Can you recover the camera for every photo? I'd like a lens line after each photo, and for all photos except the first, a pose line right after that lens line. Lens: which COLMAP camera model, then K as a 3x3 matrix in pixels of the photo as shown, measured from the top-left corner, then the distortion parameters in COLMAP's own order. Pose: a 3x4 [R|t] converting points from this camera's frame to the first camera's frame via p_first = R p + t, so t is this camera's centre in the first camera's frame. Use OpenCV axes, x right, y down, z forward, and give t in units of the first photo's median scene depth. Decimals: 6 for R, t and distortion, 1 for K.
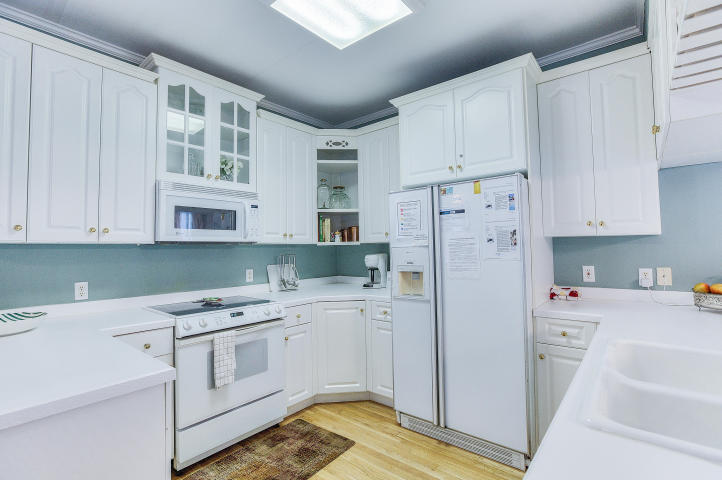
lens RADIAL K [[332.0, 0, 359.6], [0, 332.0, 234.3], [0, 0, 1]] dist [-0.024968, 0.008733]
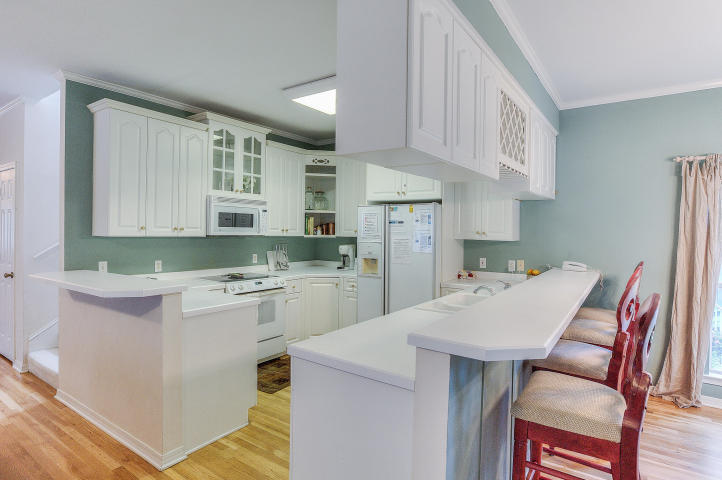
lens RADIAL K [[392.5, 0, 359.1], [0, 392.5, 228.7], [0, 0, 1]] dist [0.002759, 0.001426]
pose [[0.995441, 0.031380, 0.090071, -0.060788], [-0.034996, 0.998632, 0.038847, -0.087312], [-0.088728, -0.041822, 0.995177, -0.738784]]
